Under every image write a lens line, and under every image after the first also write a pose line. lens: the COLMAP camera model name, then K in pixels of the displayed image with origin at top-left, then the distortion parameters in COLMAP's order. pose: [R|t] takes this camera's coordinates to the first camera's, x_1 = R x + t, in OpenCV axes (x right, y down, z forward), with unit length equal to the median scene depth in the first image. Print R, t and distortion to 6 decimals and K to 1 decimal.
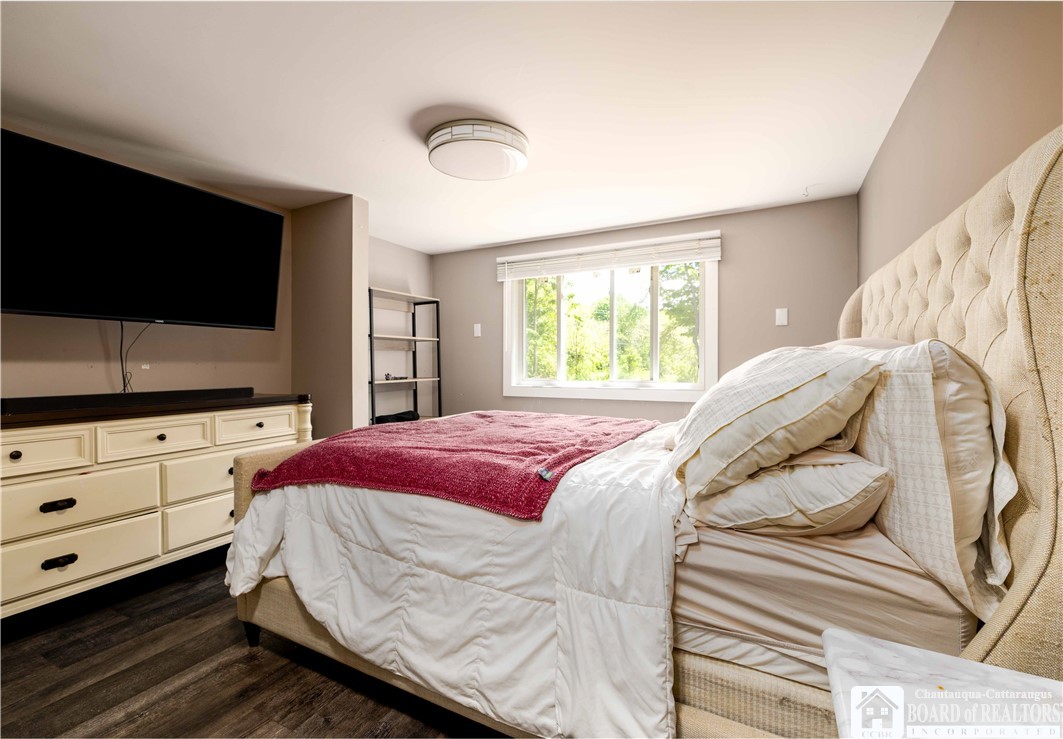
lens RADIAL K [[463.3, 0, 531.5], [0, 463.3, 369.5], [0, 0, 1]] dist [-0.000493, -0.000033]
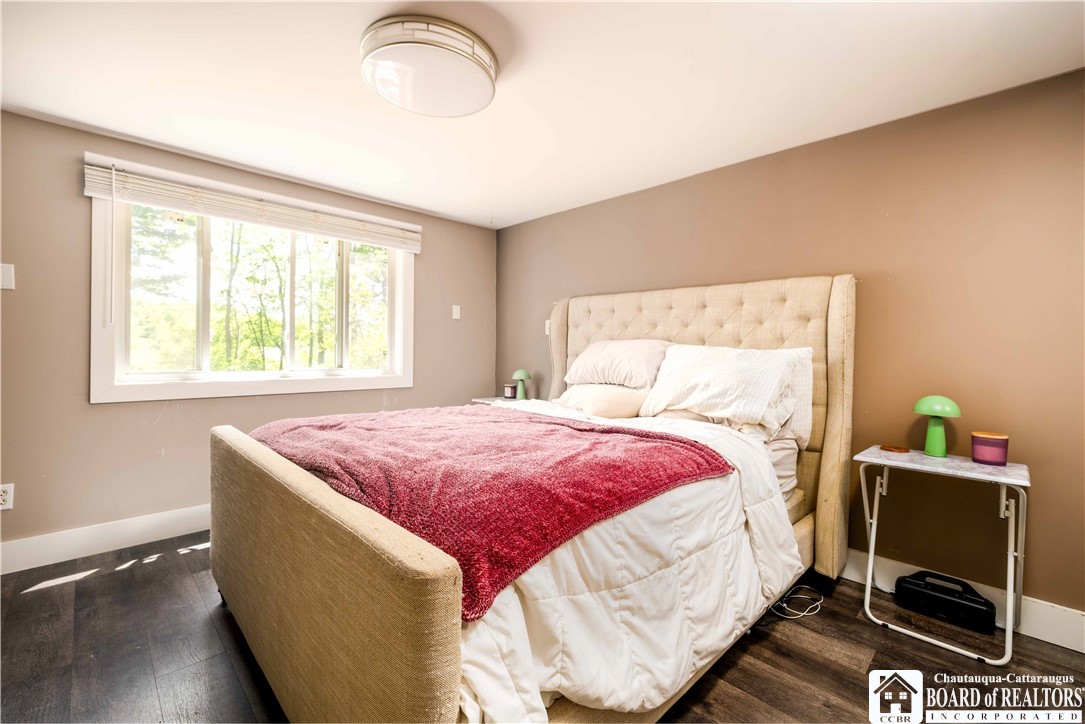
lens RADIAL K [[462.3, 0, 541.7], [0, 462.3, 349.4], [0, 0, 1]] dist [0.001699, 0.000109]
pose [[0.308590, 0.008498, 0.951157, -0.546107], [-0.005404, 0.999960, -0.007181, -0.009130], [-0.951180, -0.002925, 0.308624, 0.413890]]
